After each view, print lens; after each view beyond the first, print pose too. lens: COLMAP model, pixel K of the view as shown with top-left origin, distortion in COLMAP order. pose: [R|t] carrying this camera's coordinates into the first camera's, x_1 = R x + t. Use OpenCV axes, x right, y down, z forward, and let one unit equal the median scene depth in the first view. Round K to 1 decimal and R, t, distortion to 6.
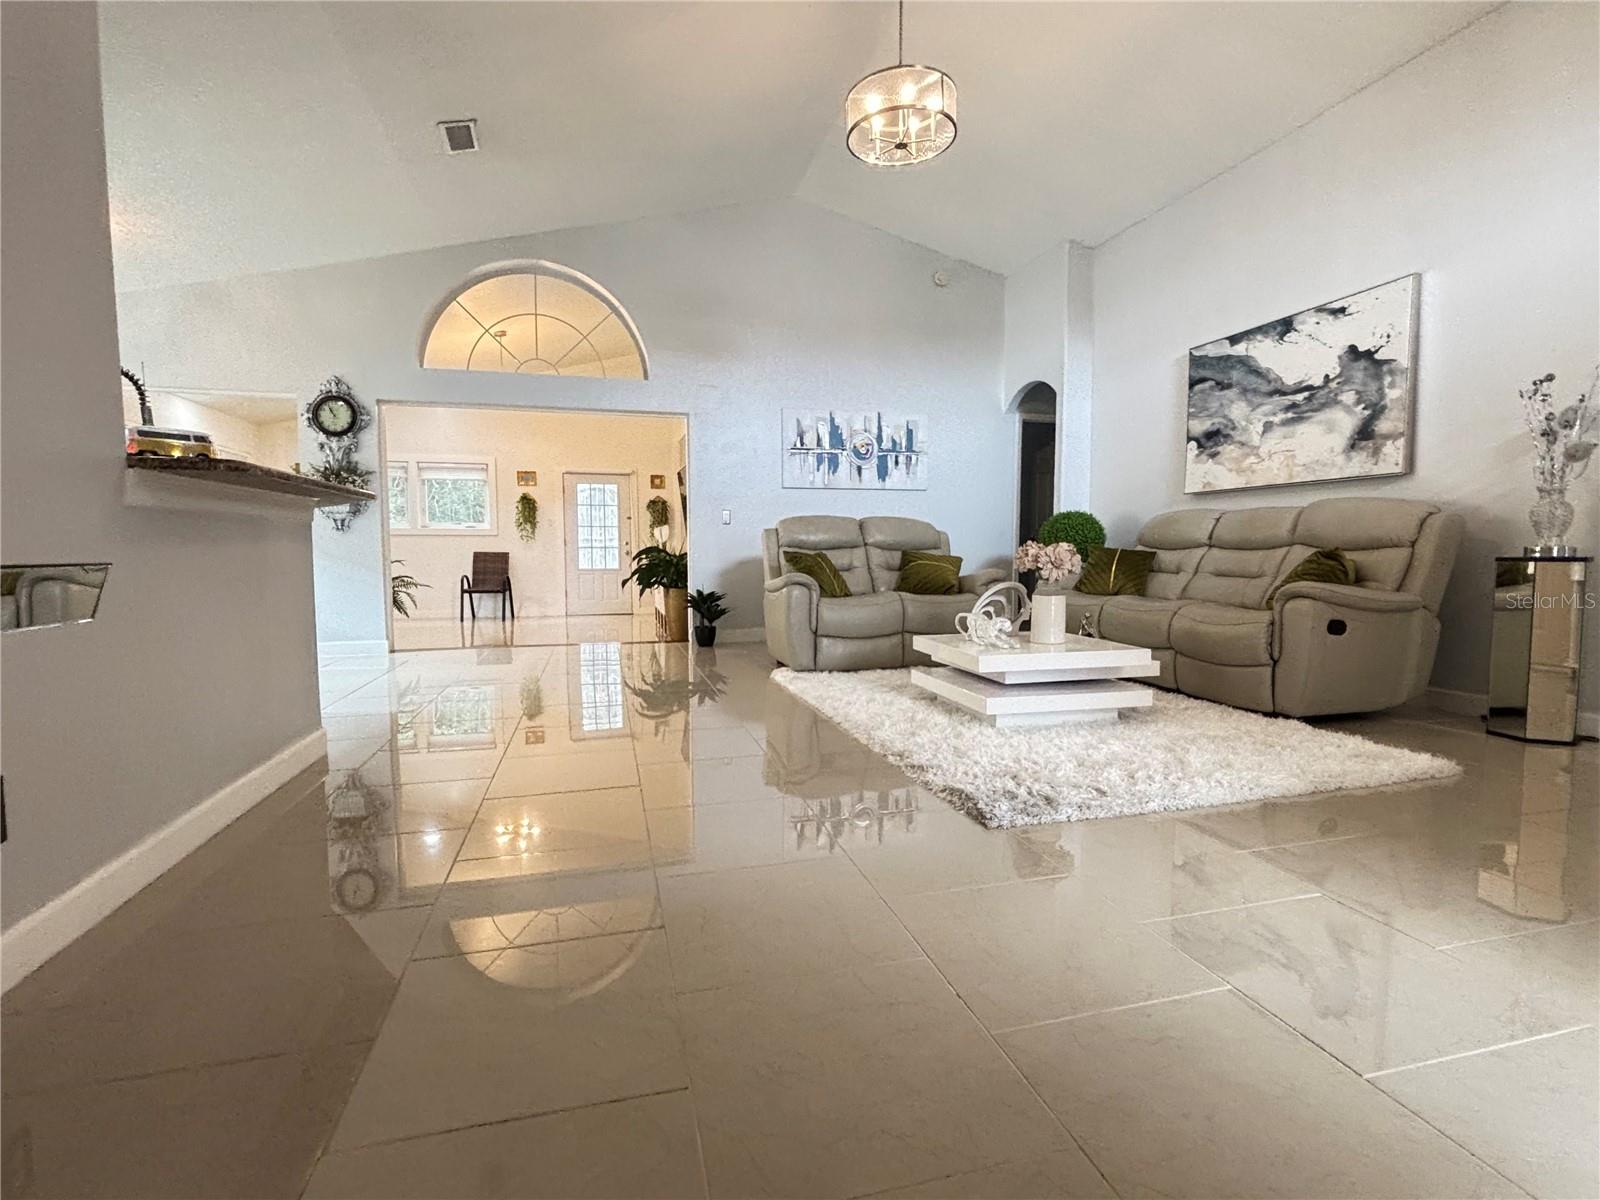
lens RADIAL K [[761.2, 0, 799.2], [0, 761.2, 605.9], [0, 0, 1]] dist [-0.003519, -0.001687]
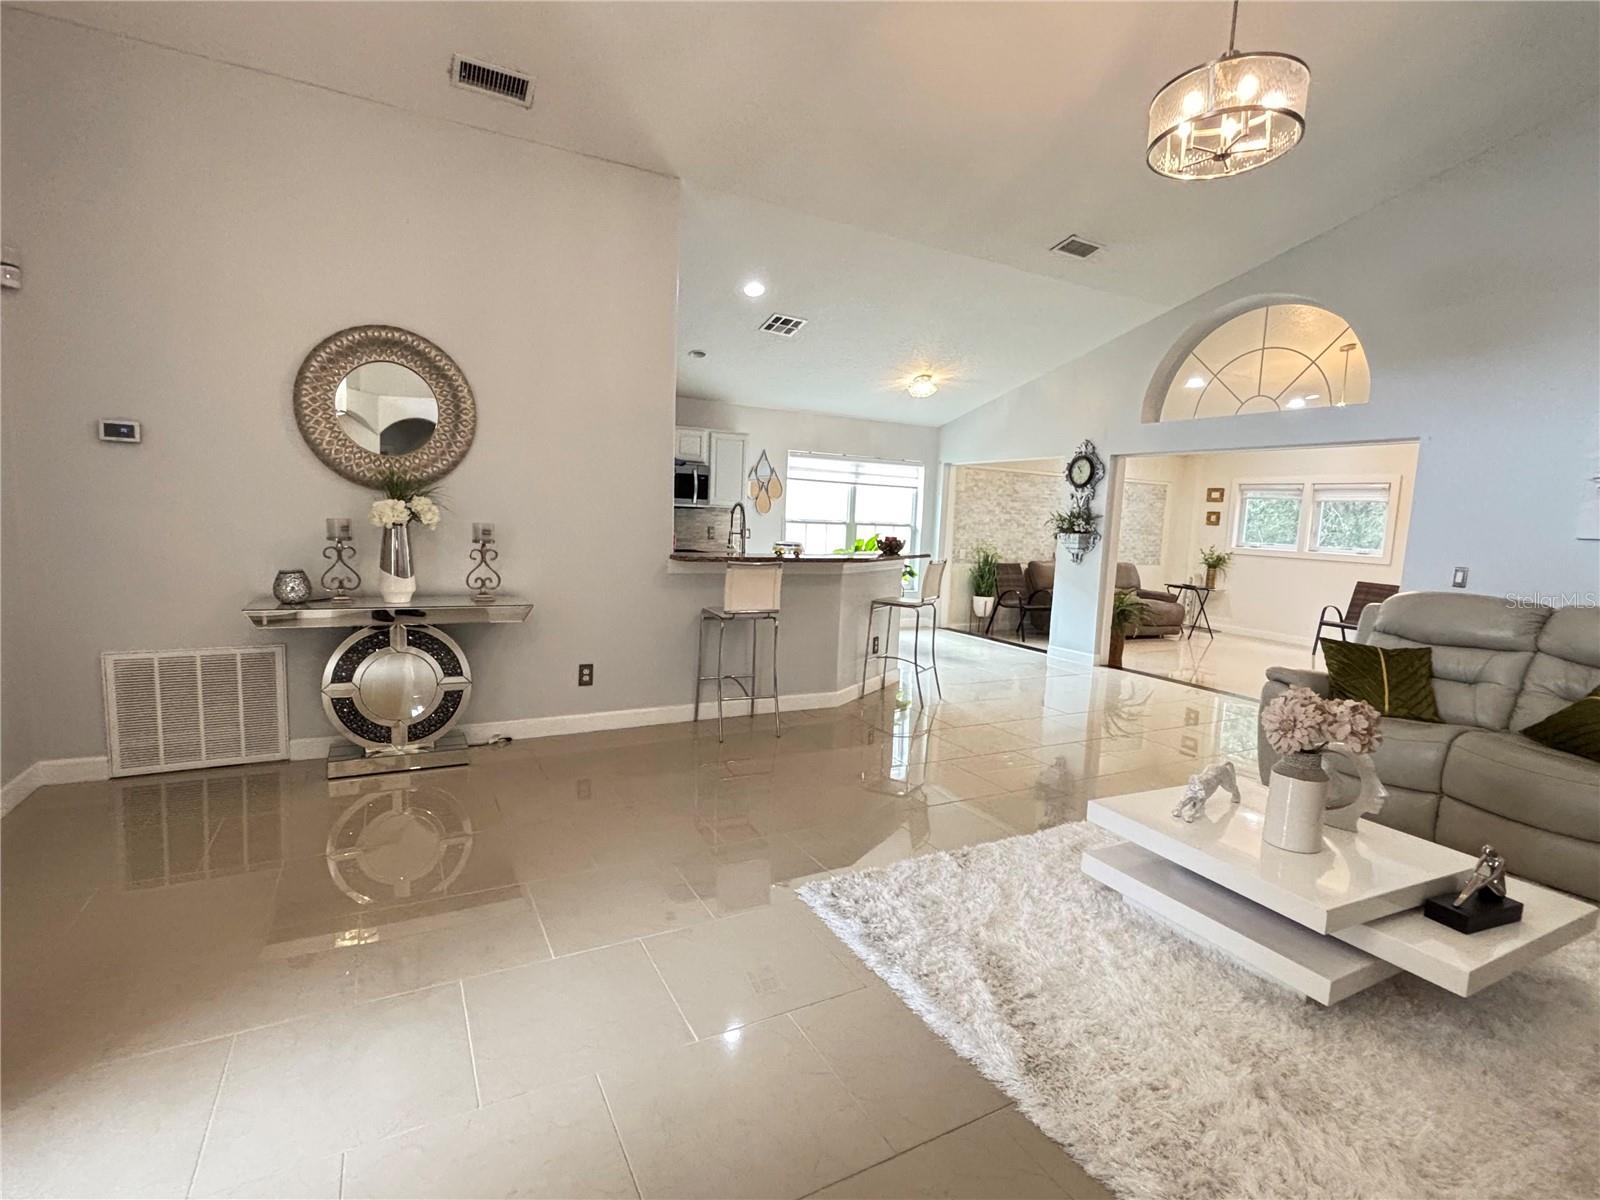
lens RADIAL K [[761.2, 0, 799.2], [0, 761.2, 605.9], [0, 0, 1]] dist [-0.003519, -0.001687]
pose [[0.235355, 0.126128, -0.963691, 0.302996], [-0.112647, 0.988401, 0.101852, -0.062953], [0.965359, 0.084585, 0.246833, 0.153718]]
